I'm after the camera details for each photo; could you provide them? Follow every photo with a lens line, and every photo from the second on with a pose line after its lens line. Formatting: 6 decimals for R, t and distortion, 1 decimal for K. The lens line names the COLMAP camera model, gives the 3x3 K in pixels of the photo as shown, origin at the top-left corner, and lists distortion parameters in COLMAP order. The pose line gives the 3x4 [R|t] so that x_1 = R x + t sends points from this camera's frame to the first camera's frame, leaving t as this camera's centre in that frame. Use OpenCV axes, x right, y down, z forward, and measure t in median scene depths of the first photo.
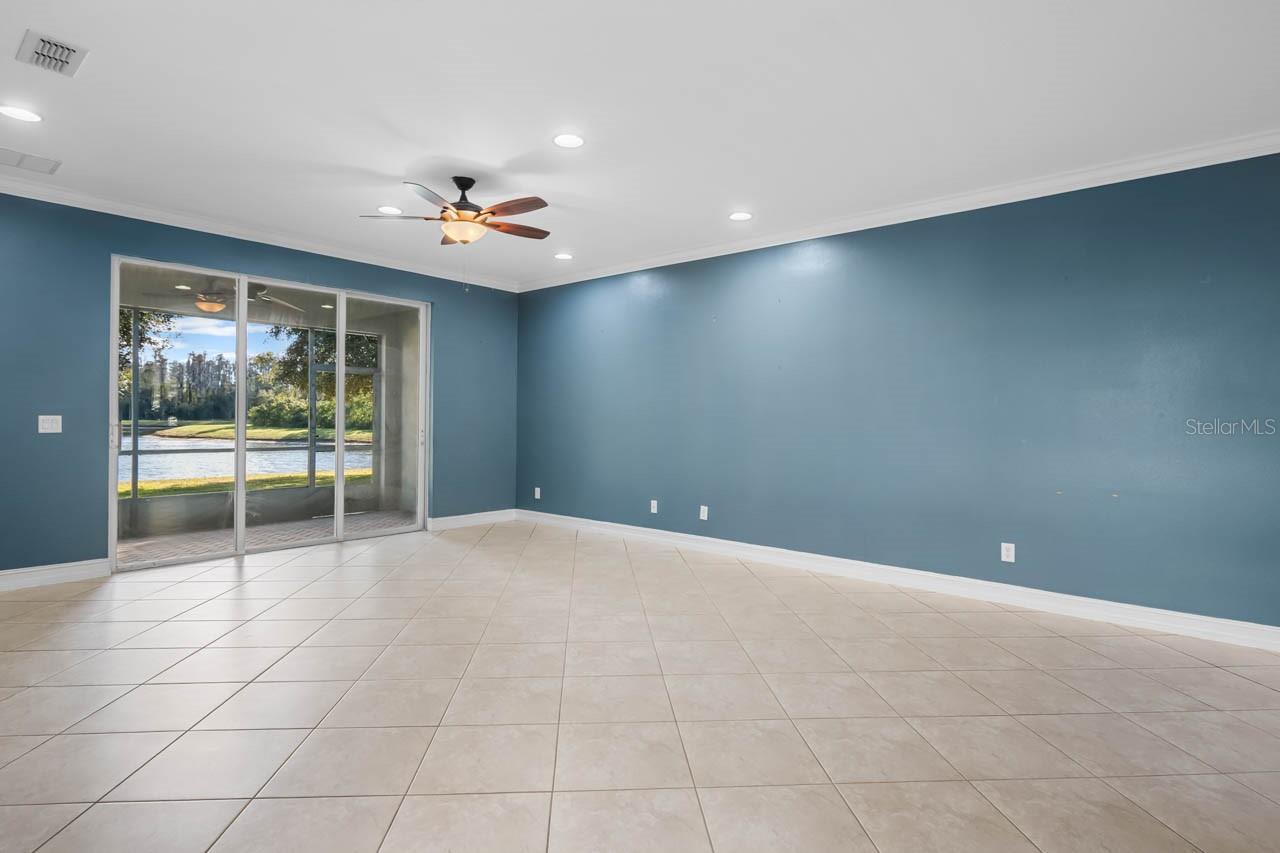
lens RADIAL K [[651.7, 0, 645.5], [0, 651.7, 406.2], [0, 0, 1]] dist [-0.000418, -0.000123]
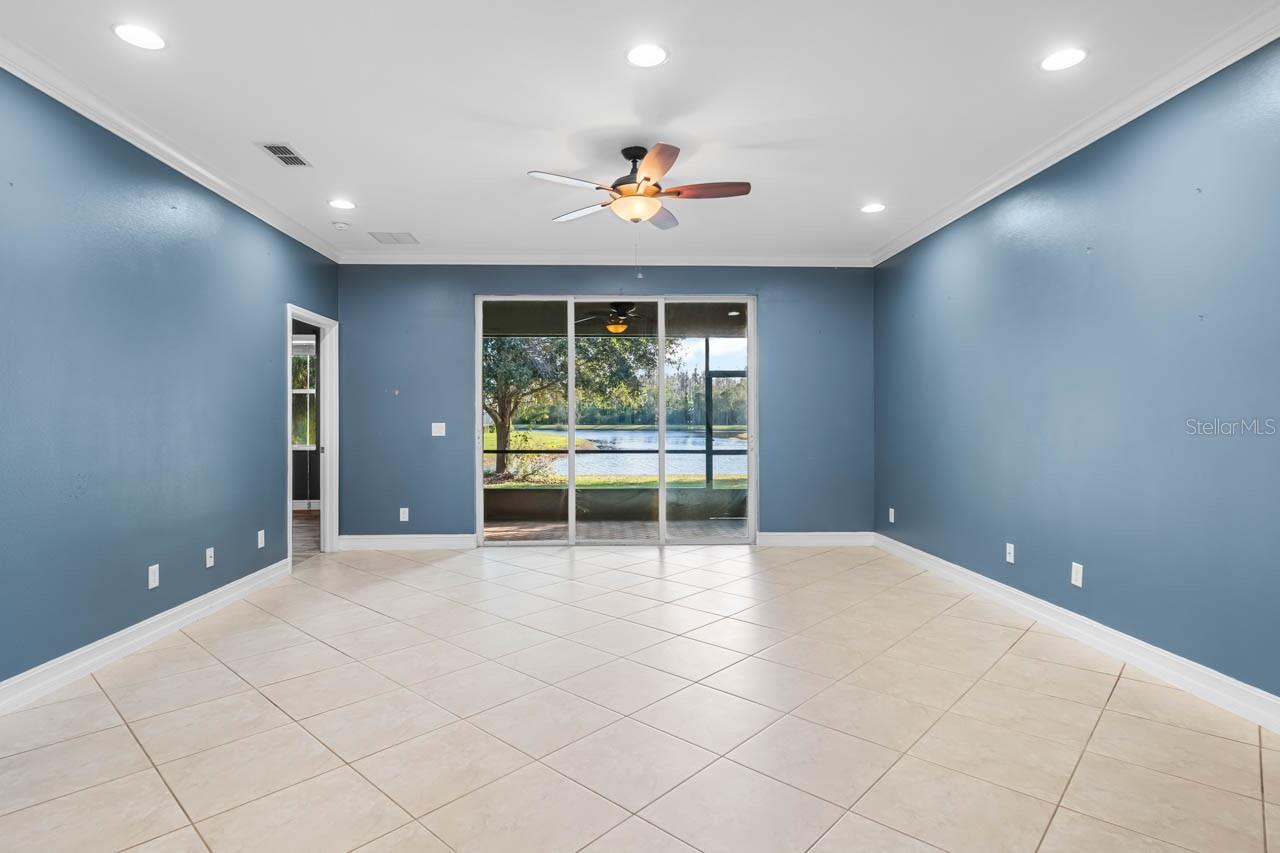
lens RADIAL K [[651.7, 0, 645.5], [0, 651.7, 406.2], [0, 0, 1]] dist [-0.000418, -0.000123]
pose [[0.676767, -0.028064, -0.735662, 0.252296], [0.023263, 0.999589, -0.016732, 0.008612], [0.735829, -0.005789, 0.677142, 0.284513]]
